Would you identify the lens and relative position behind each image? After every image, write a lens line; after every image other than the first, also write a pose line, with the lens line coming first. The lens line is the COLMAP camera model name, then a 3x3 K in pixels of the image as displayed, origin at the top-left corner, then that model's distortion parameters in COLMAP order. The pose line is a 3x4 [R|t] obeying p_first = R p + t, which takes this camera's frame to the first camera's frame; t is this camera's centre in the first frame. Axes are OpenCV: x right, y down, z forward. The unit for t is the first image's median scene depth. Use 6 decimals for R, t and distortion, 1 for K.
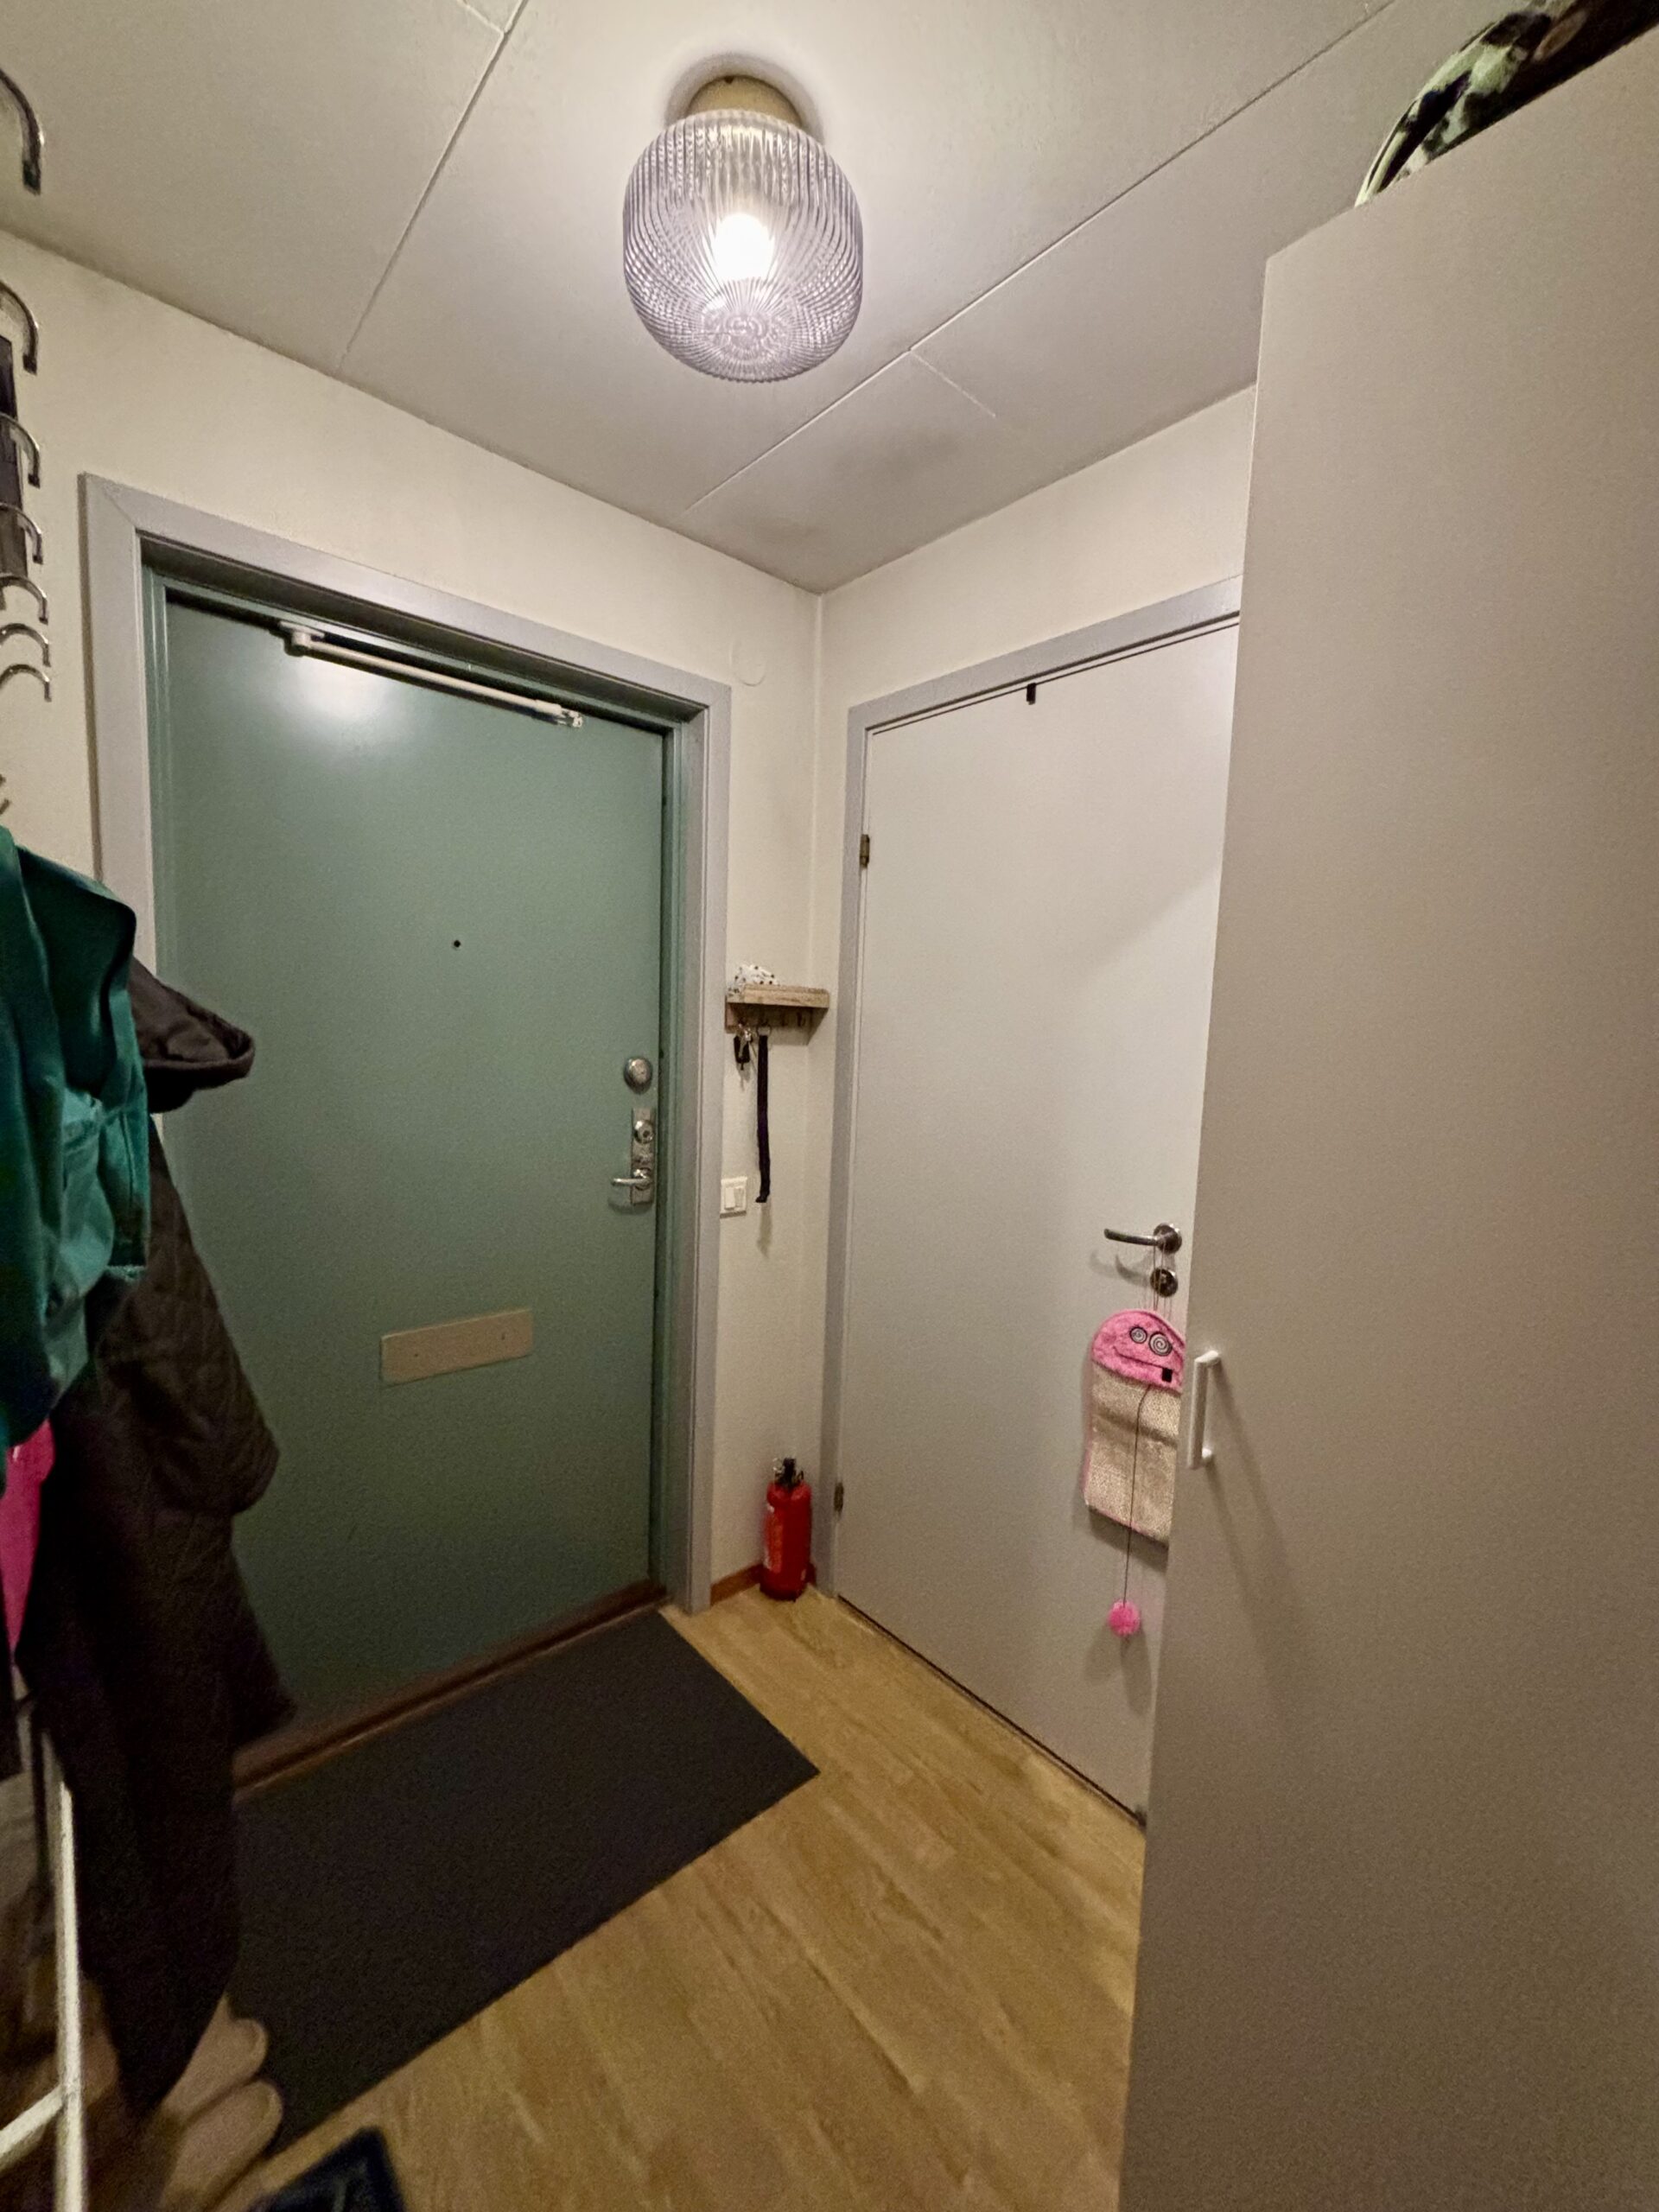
lens RADIAL K [[892.9, 0, 835.1], [0, 892.9, 1104.0], [0, 0, 1]] dist [-0.001198, 0.000473]
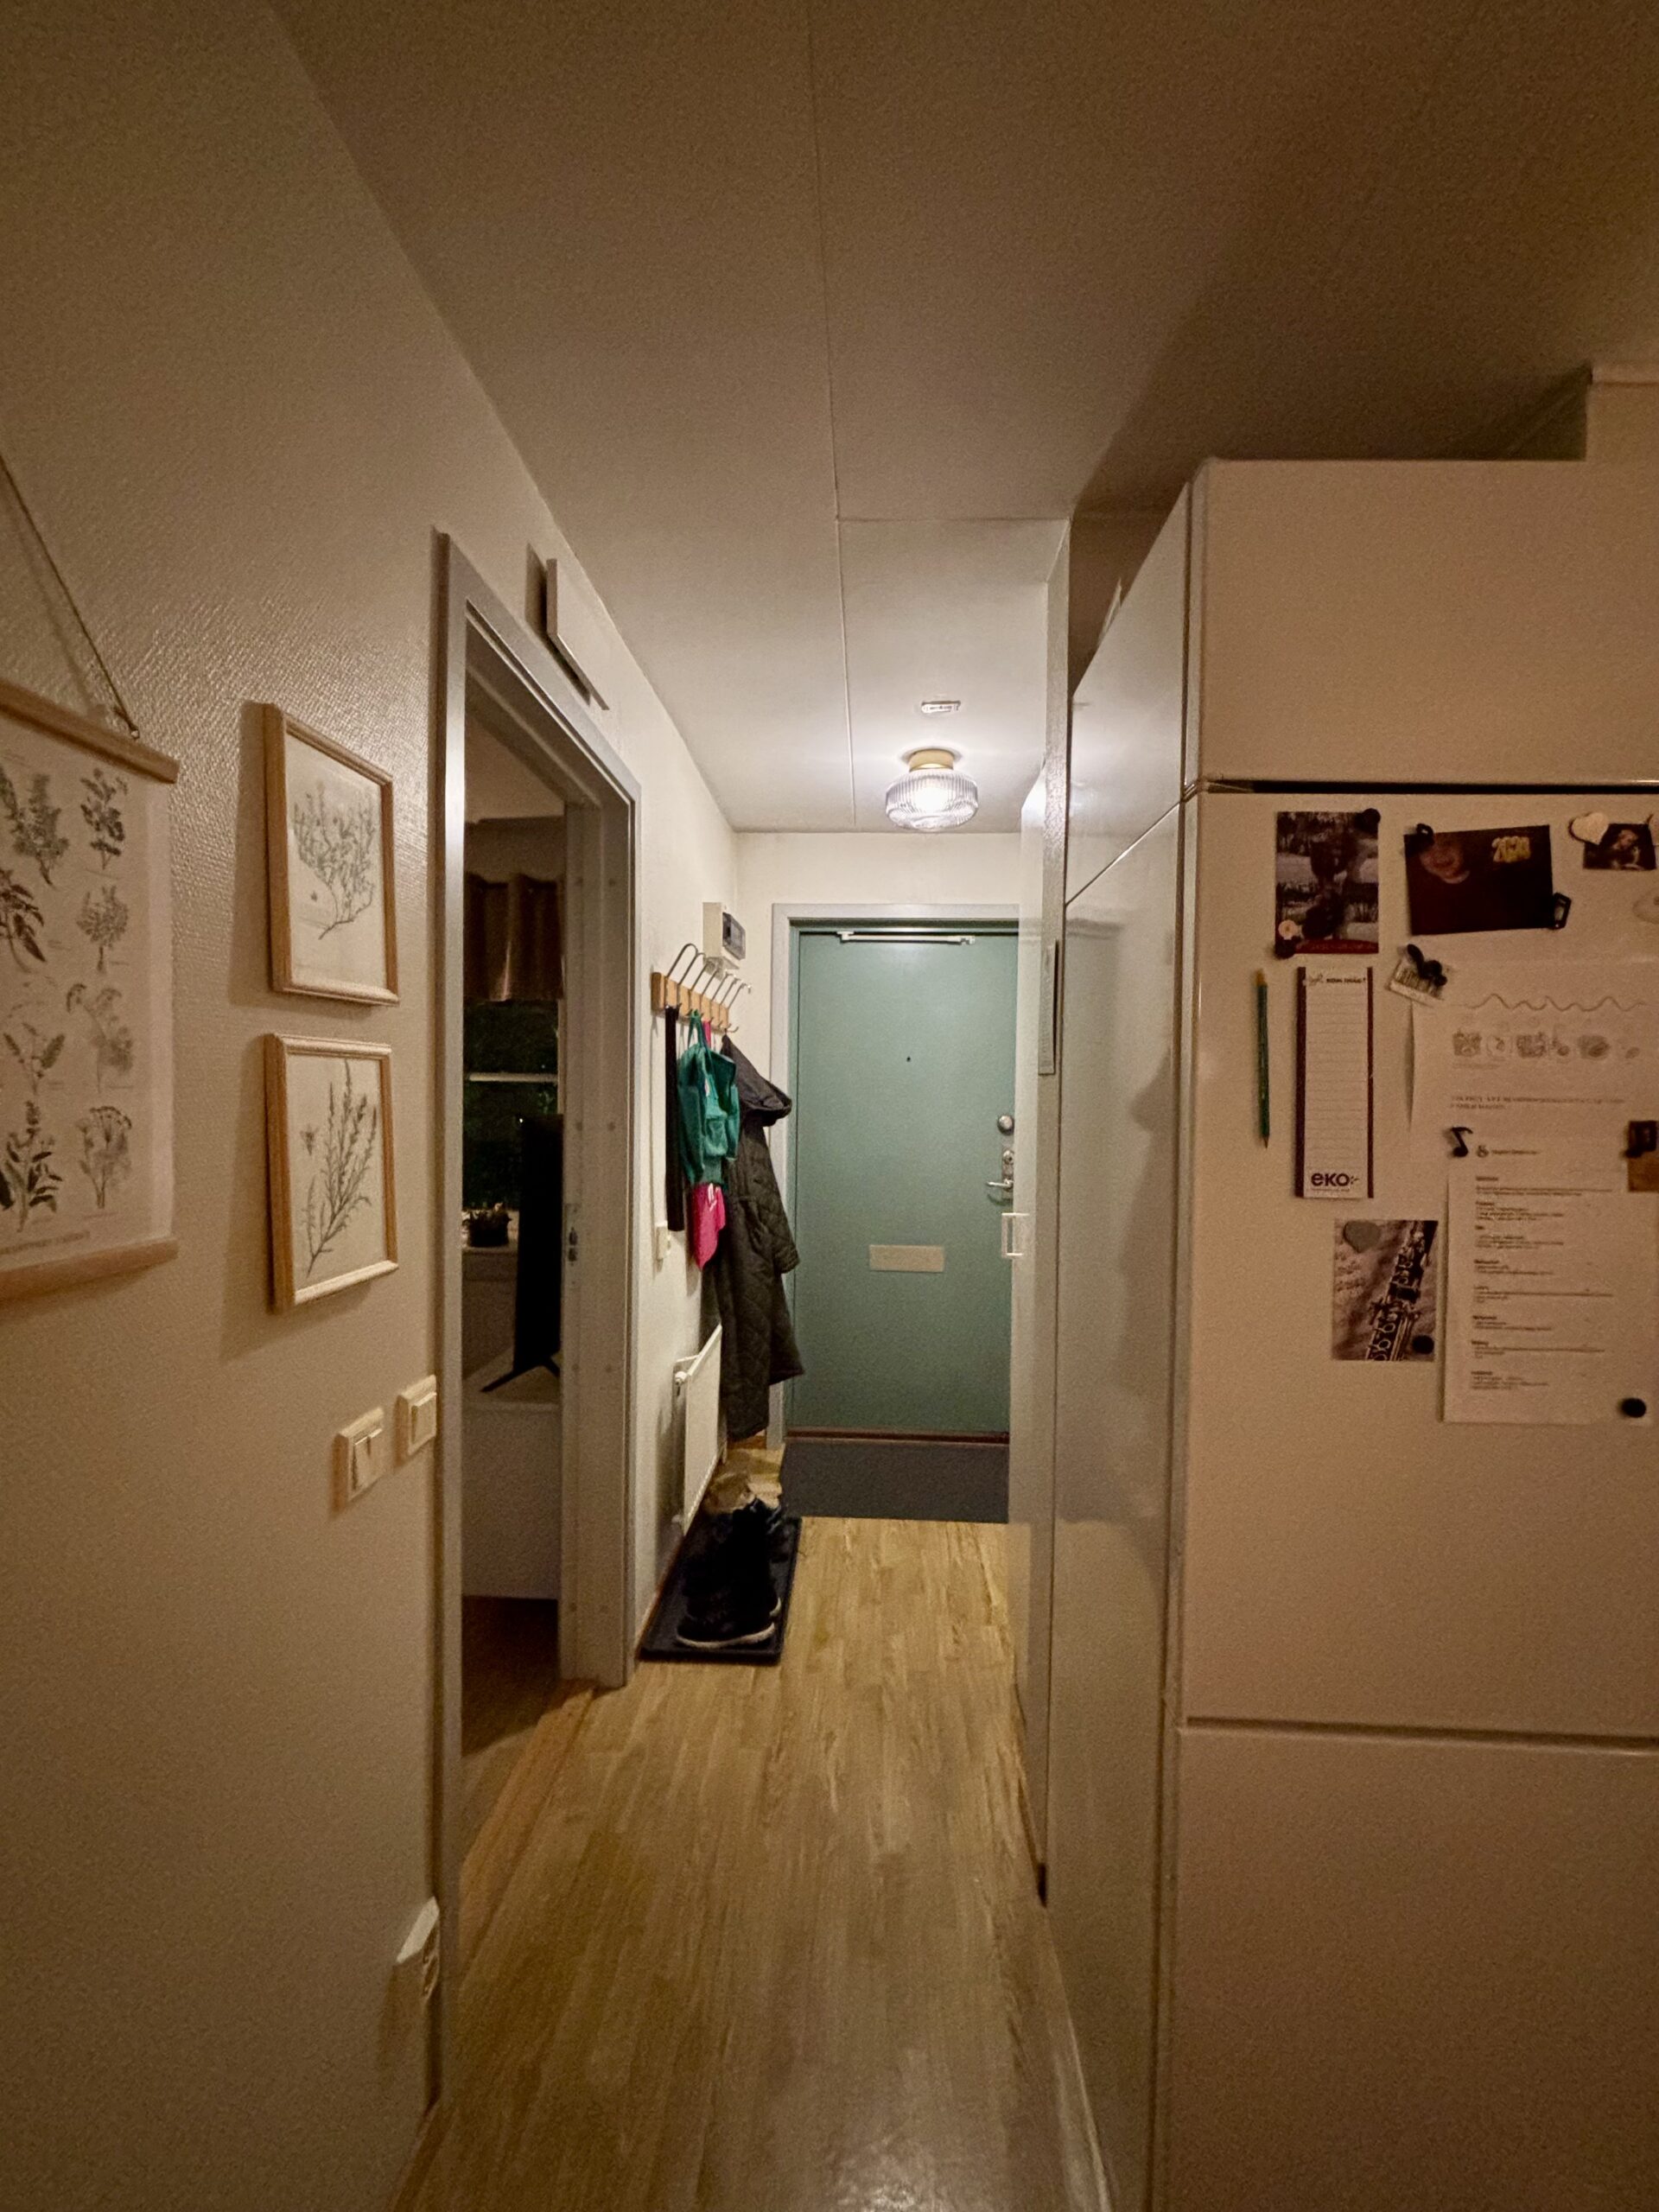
lens RADIAL K [[892.9, 0, 838.3], [0, 892.9, 1104.8], [0, 0, 1]] dist [-0.001198, 0.000473]
pose [[0.717012, -0.012765, -0.696944, 1.184030], [-0.056907, 0.995423, -0.076778, 0.124827], [0.694734, 0.094712, 0.713004, -0.759458]]
